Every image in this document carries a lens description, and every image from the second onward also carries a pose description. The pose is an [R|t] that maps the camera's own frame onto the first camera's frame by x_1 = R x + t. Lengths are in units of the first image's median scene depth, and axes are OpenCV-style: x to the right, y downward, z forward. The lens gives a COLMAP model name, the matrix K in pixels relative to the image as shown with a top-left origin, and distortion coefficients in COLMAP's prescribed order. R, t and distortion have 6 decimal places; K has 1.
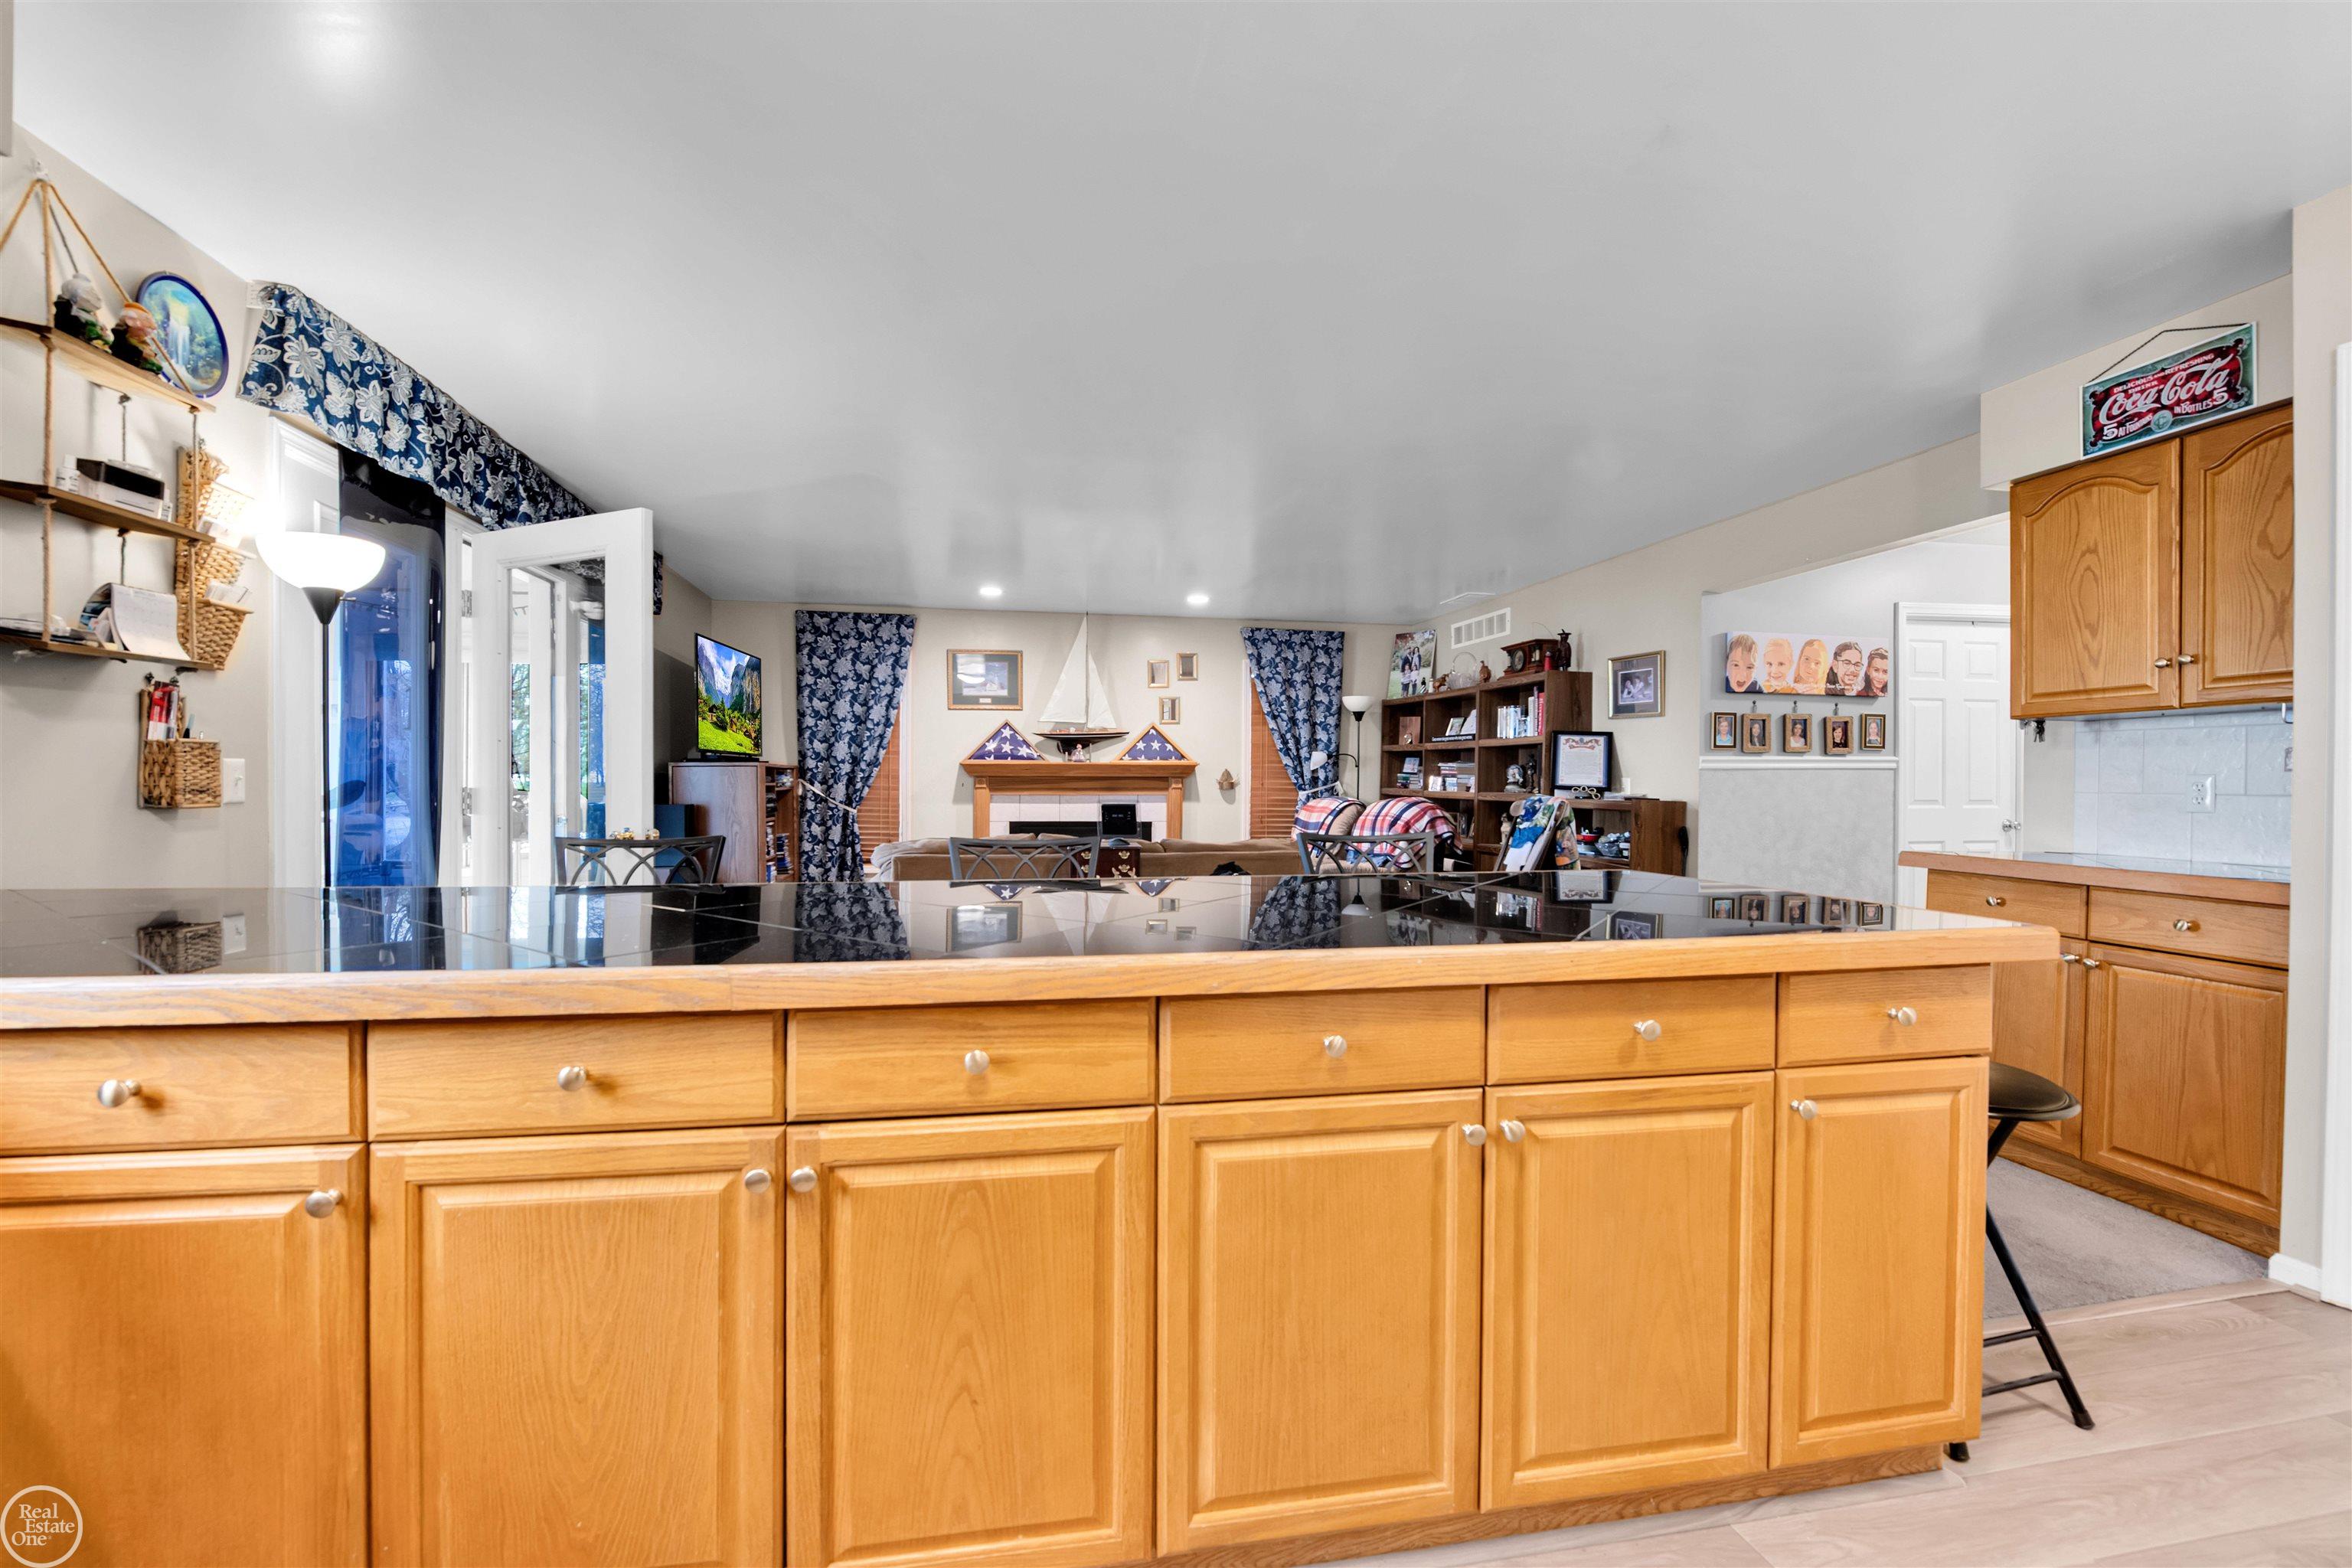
lens RADIAL K [[952.7, 0, 1159.9], [0, 952.7, 783.2], [0, 0, 1]] dist [-0.008346, -0.001440]
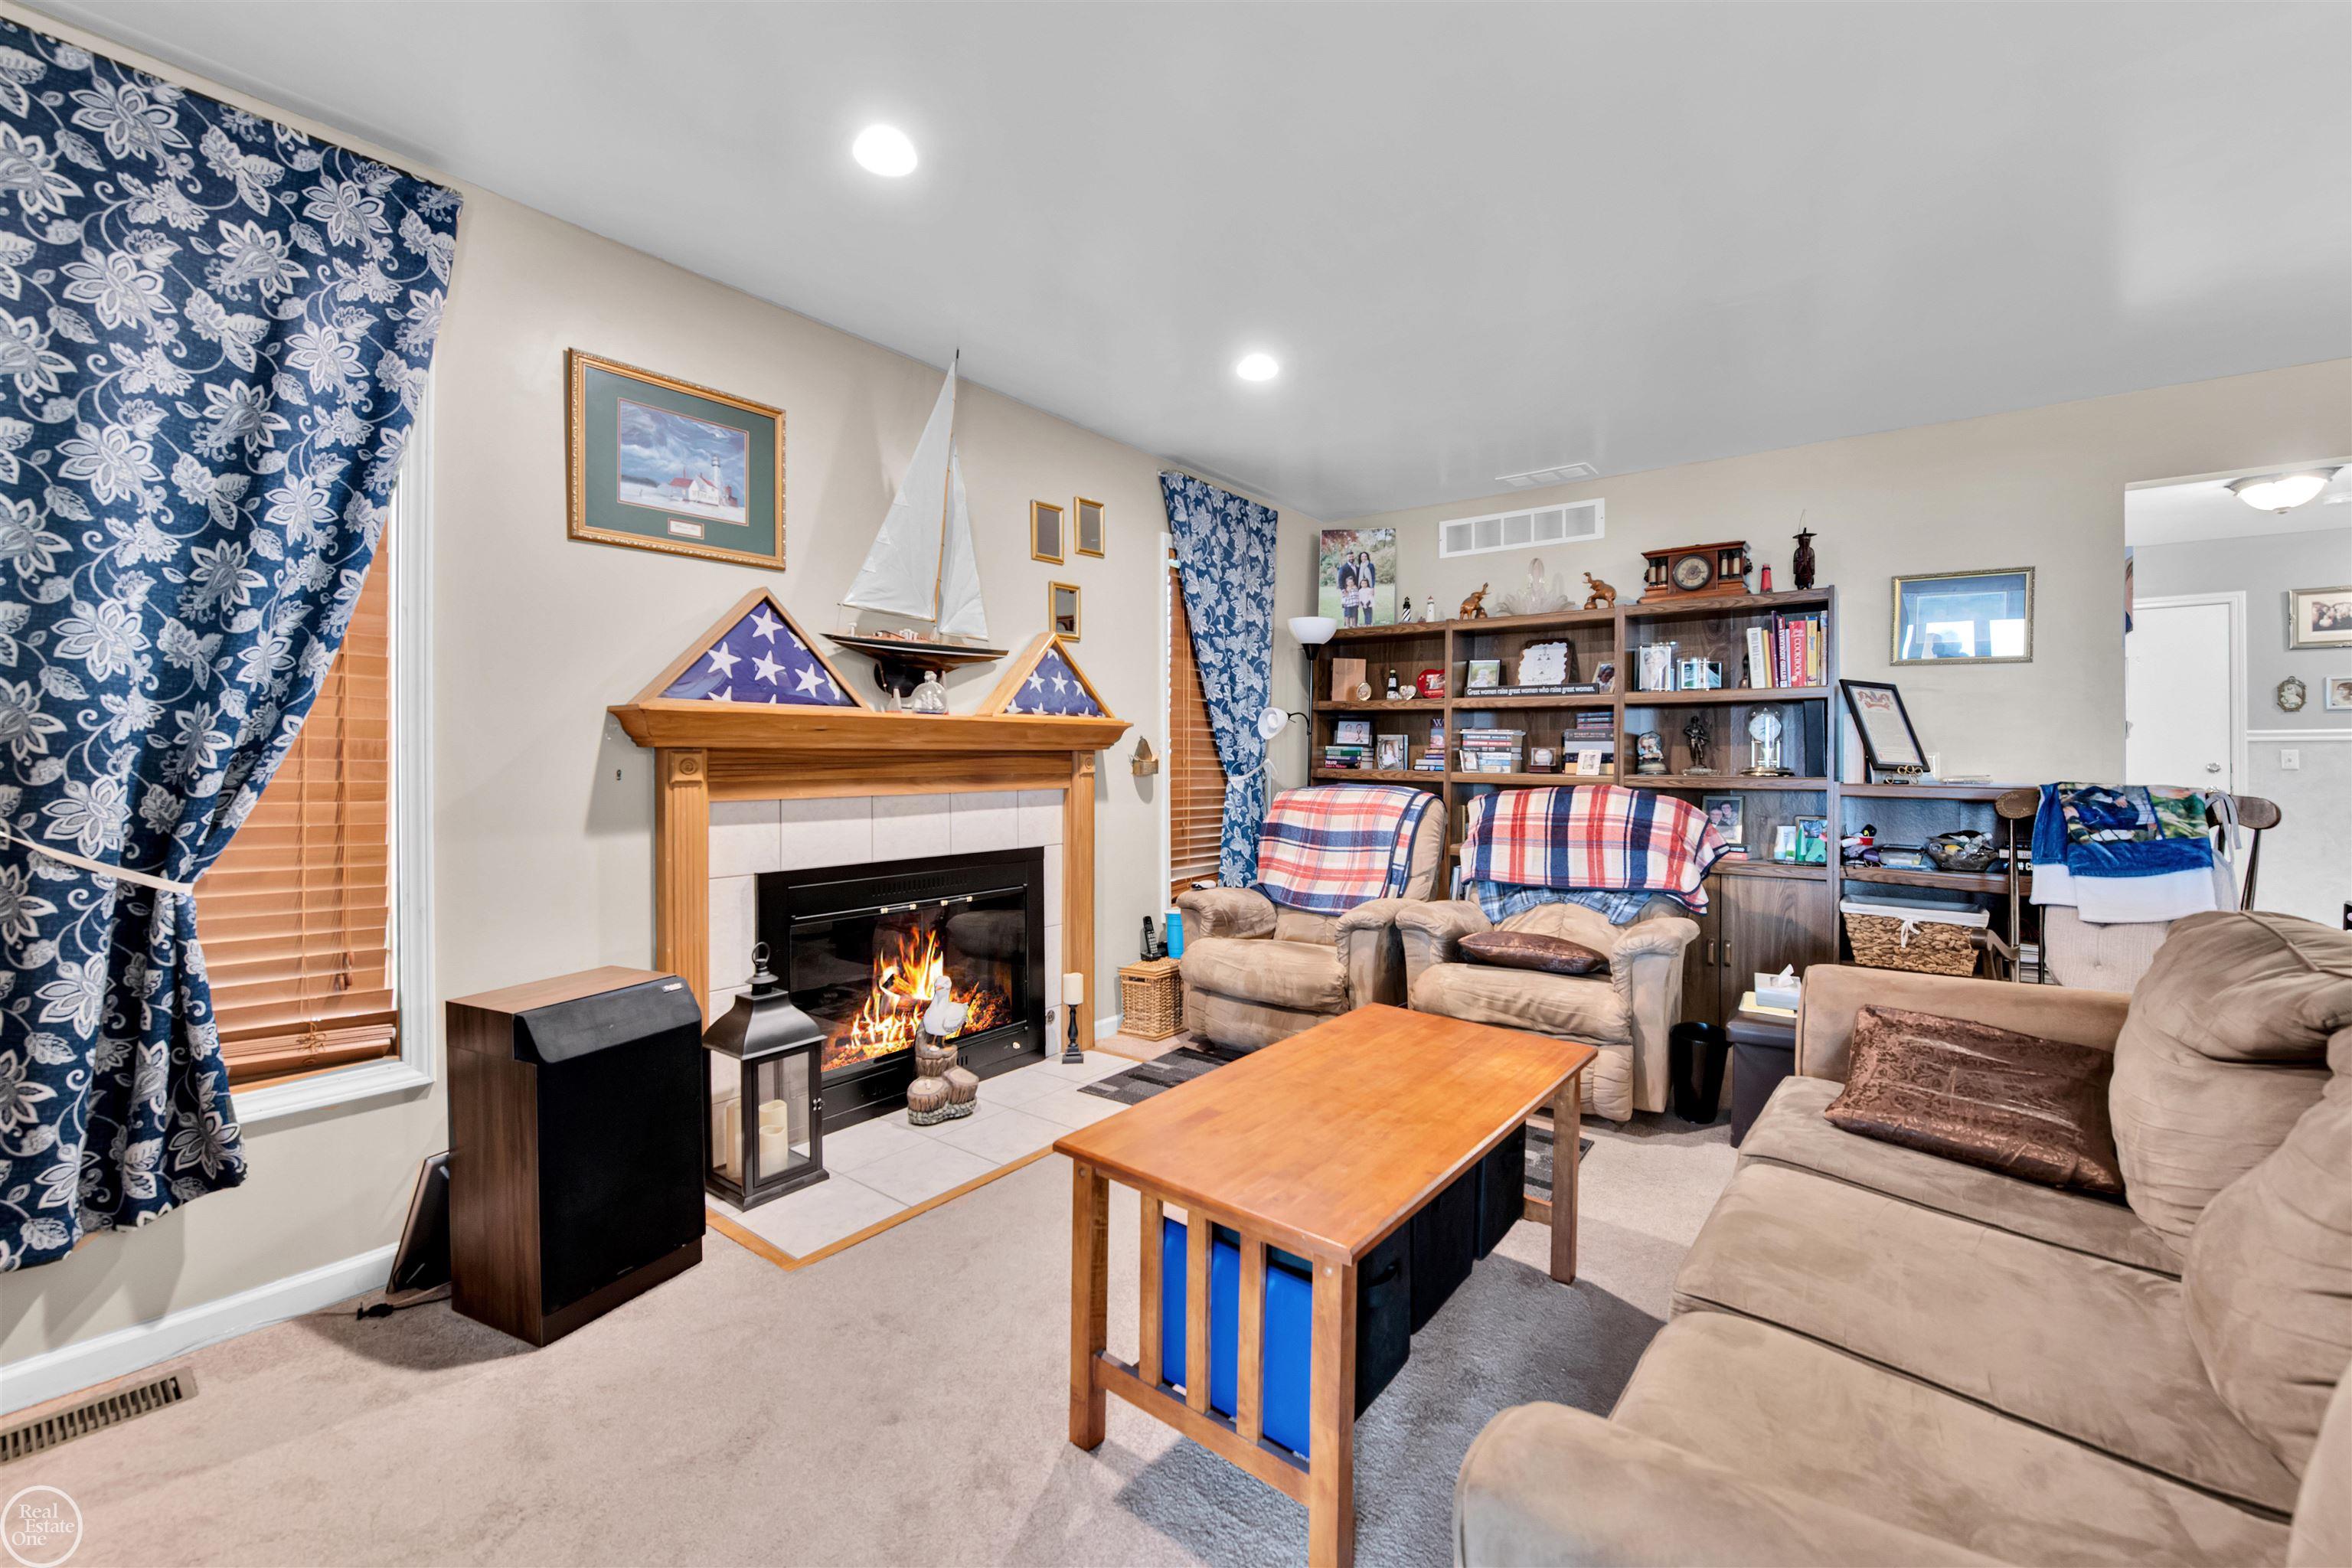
lens RADIAL K [[952.7, 0, 1144.9], [0, 952.7, 755.2], [0, 0, 1]] dist [-0.008346, -0.001440]
pose [[0.753049, -0.003404, 0.657956, -0.287623], [0.007210, 0.999969, -0.003079, -0.002753], [-0.657925, 0.007063, 0.753050, 0.638576]]
